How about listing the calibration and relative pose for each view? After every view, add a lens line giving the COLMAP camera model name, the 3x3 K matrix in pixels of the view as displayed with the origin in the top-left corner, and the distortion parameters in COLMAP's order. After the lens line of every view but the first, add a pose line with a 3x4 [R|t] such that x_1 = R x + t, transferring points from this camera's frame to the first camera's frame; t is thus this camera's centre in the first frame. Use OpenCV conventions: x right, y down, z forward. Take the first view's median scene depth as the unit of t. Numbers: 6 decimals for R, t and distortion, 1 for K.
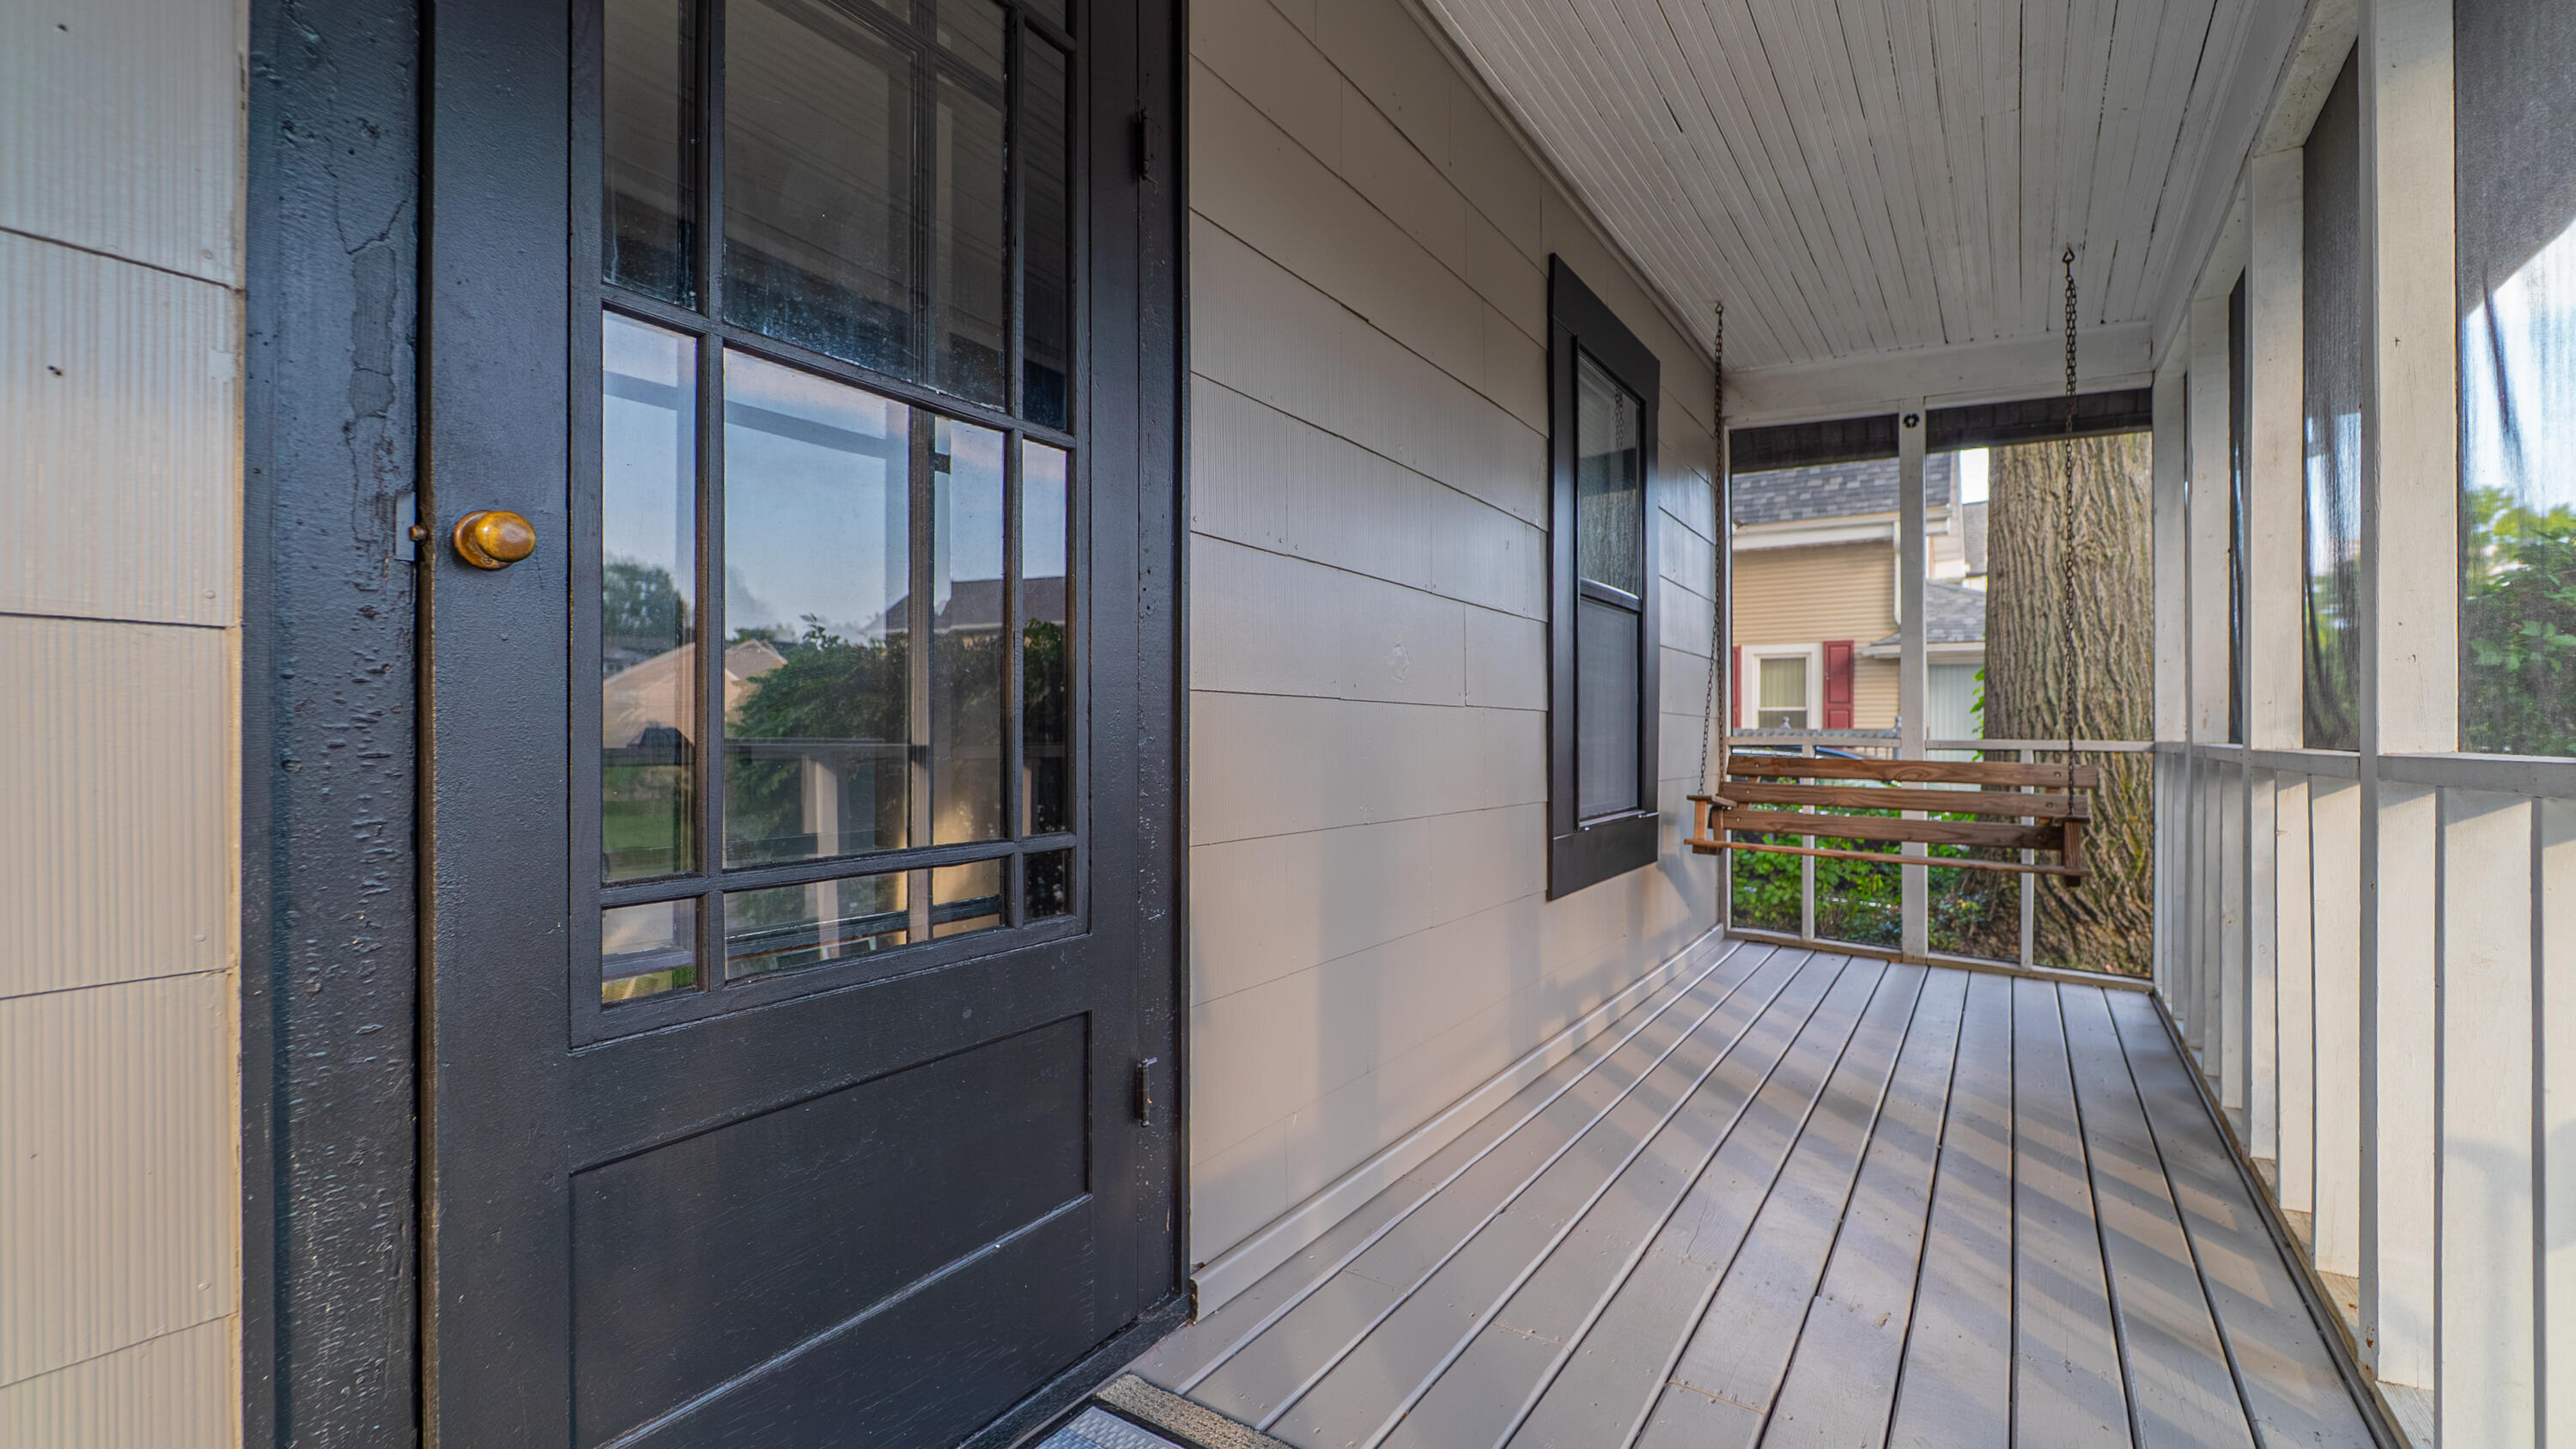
lens RADIAL K [[1032.3, 0, 1312.4], [0, 1032.3, 727.6], [0, 0, 1]] dist [-0.001138, -0.001198]
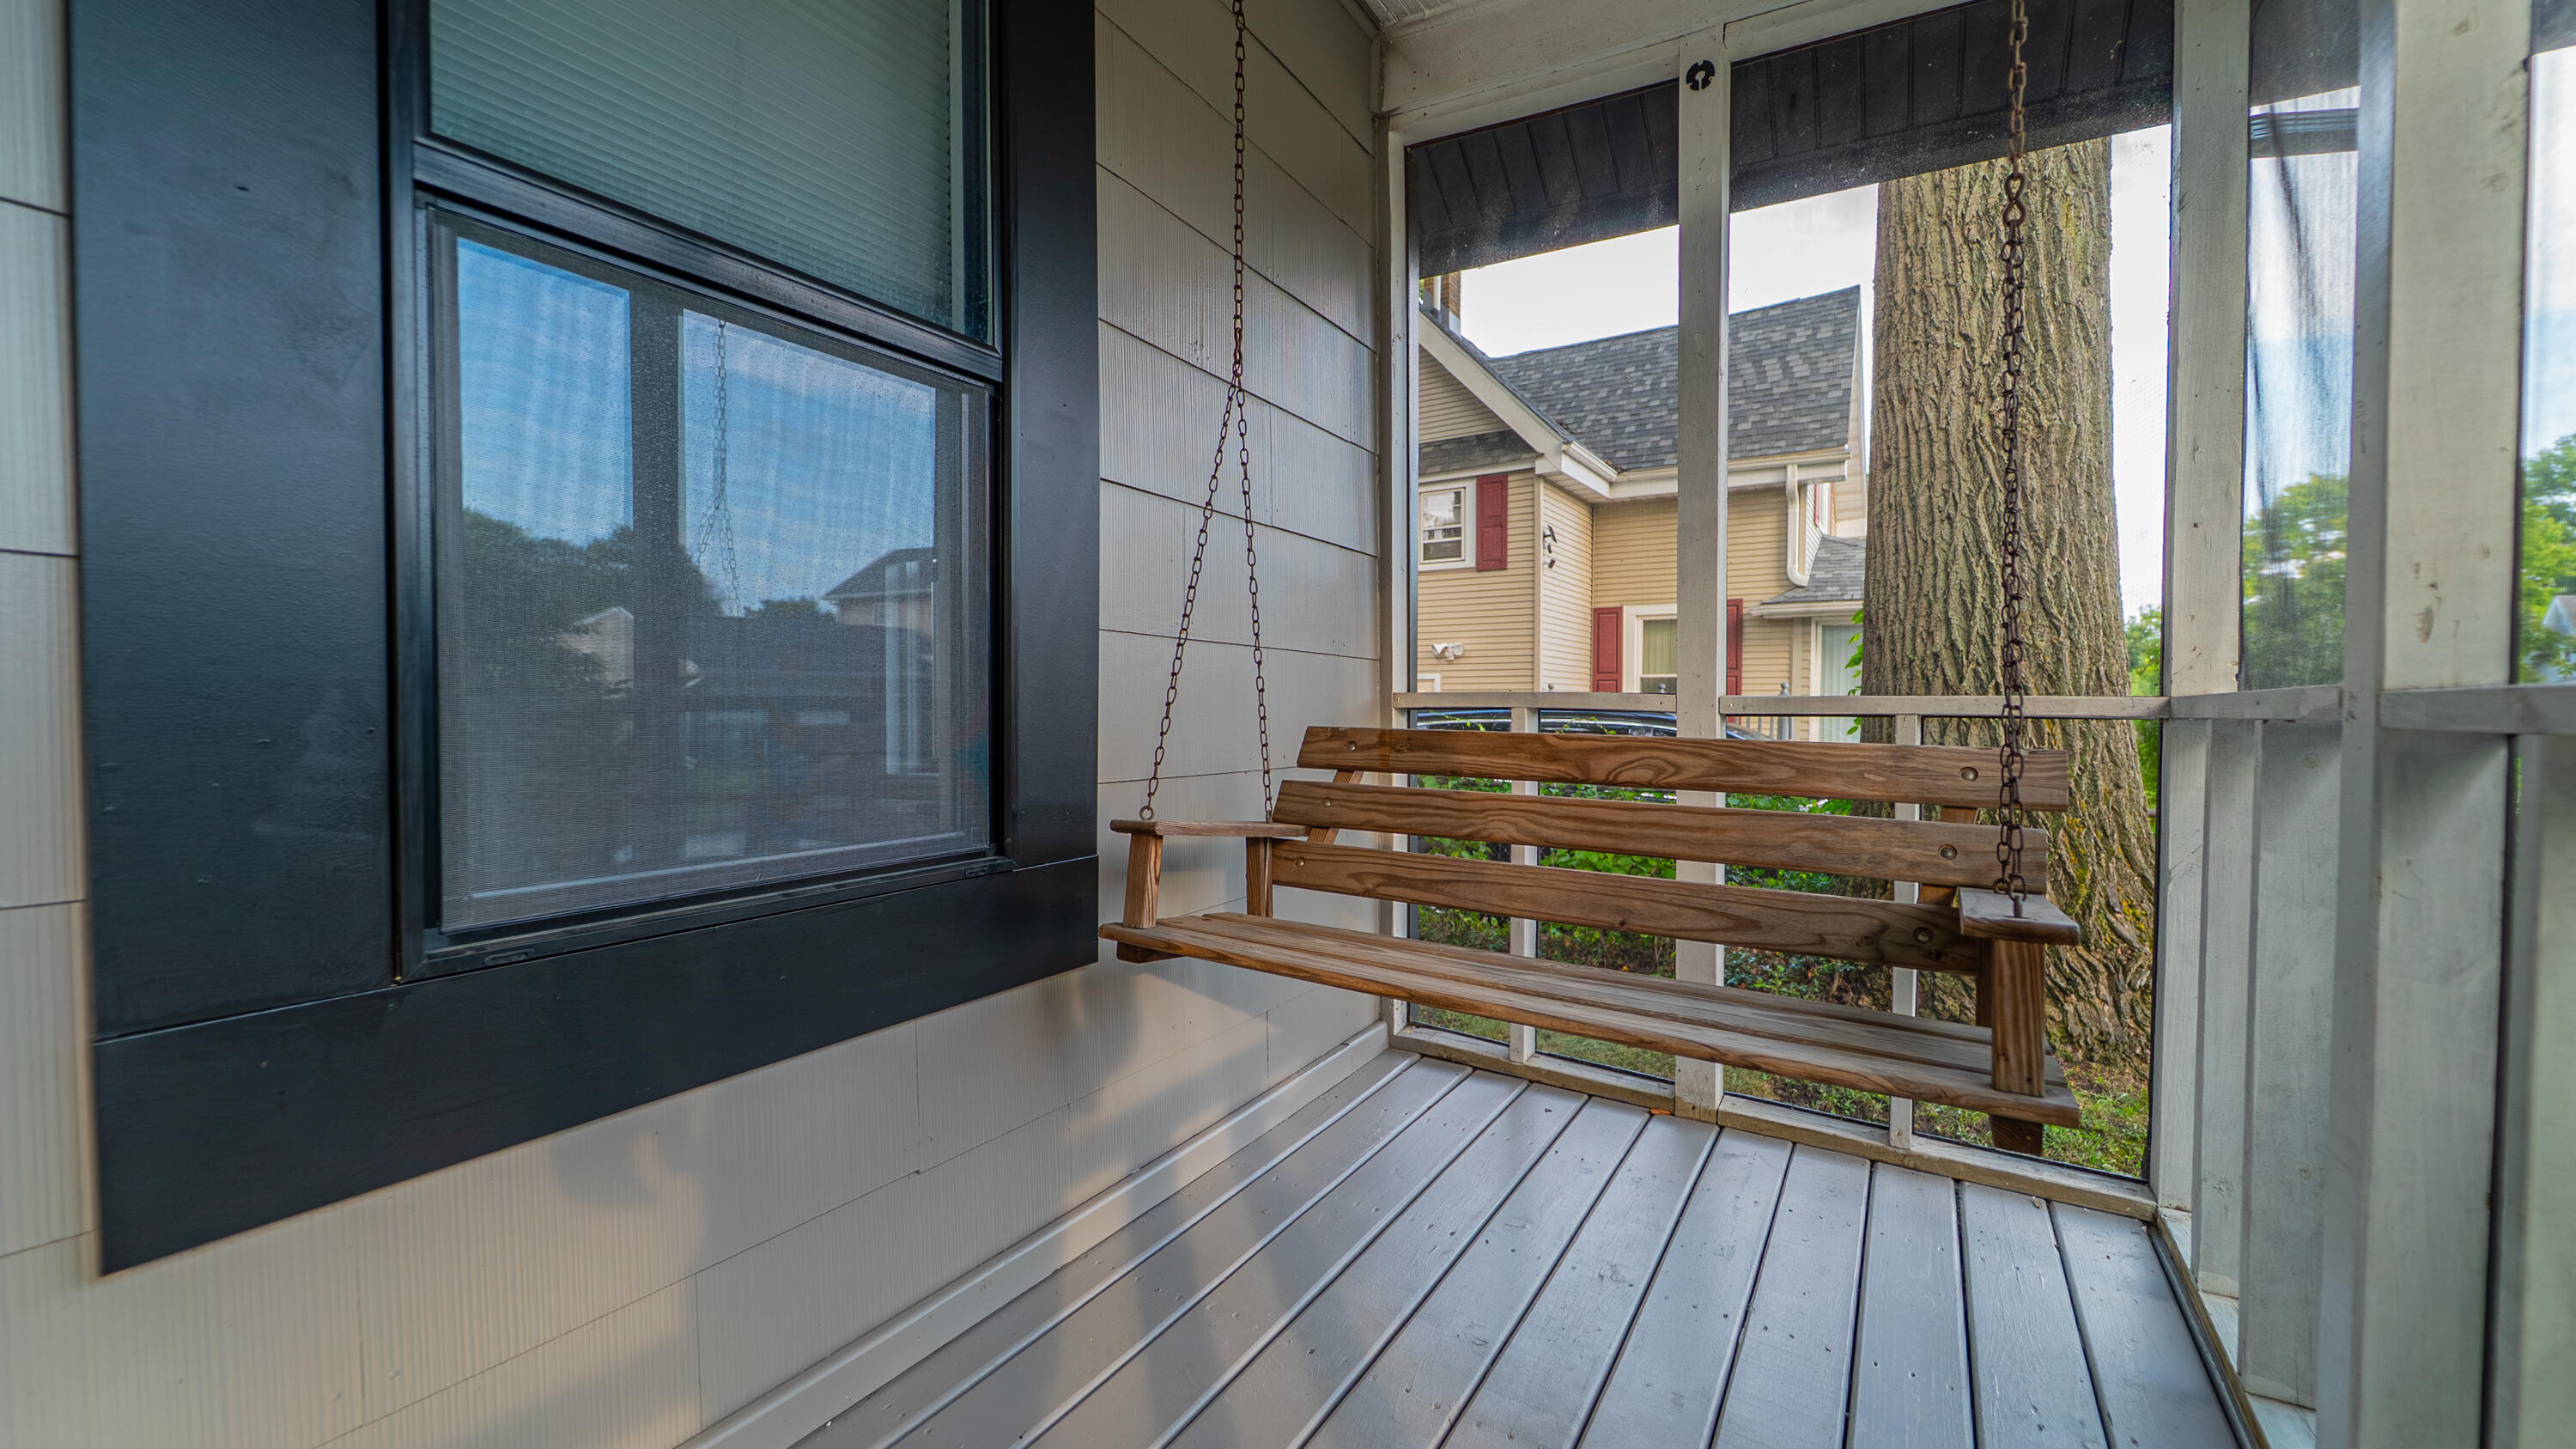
lens RADIAL K [[1032.3, 0, 1268.0], [0, 1032.3, 730.3], [0, 0, 1]] dist [-0.001138, -0.001198]
pose [[0.999387, -0.002835, 0.034886, 0.248900], [0.001800, 0.999559, 0.029653, 0.008752], [-0.034954, -0.029572, 0.998951, 0.348342]]
